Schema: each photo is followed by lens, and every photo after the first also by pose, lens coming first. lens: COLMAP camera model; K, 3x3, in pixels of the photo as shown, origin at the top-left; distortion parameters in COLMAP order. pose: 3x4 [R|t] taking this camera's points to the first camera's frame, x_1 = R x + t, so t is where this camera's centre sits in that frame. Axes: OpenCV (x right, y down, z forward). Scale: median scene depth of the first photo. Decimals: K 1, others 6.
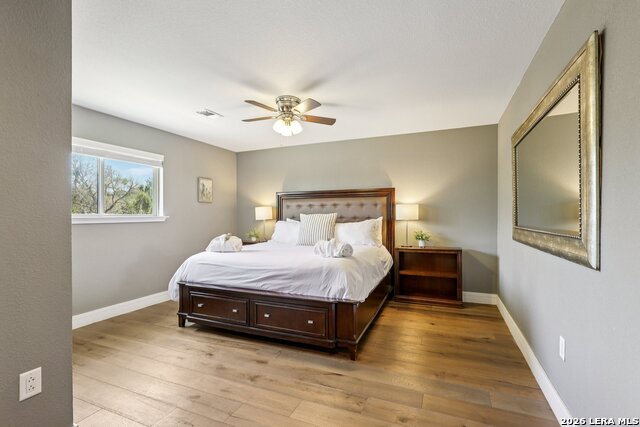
lens RADIAL K [[297.4, 0, 320.0], [0, 297.4, 213.5], [0, 0, 1]] dist [-0.000175, -0.000010]
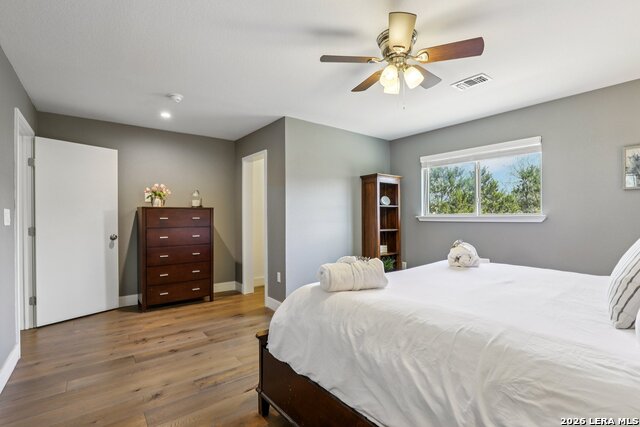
lens RADIAL K [[297.4, 0, 320.0], [0, 297.4, 213.5], [0, 0, 1]] dist [-0.000175, -0.000010]
pose [[-0.482950, 0.000809, -0.875647, 0.487464], [0.005960, 0.999979, -0.002363, 0.000109], [0.875627, -0.006360, -0.482945, 1.052273]]
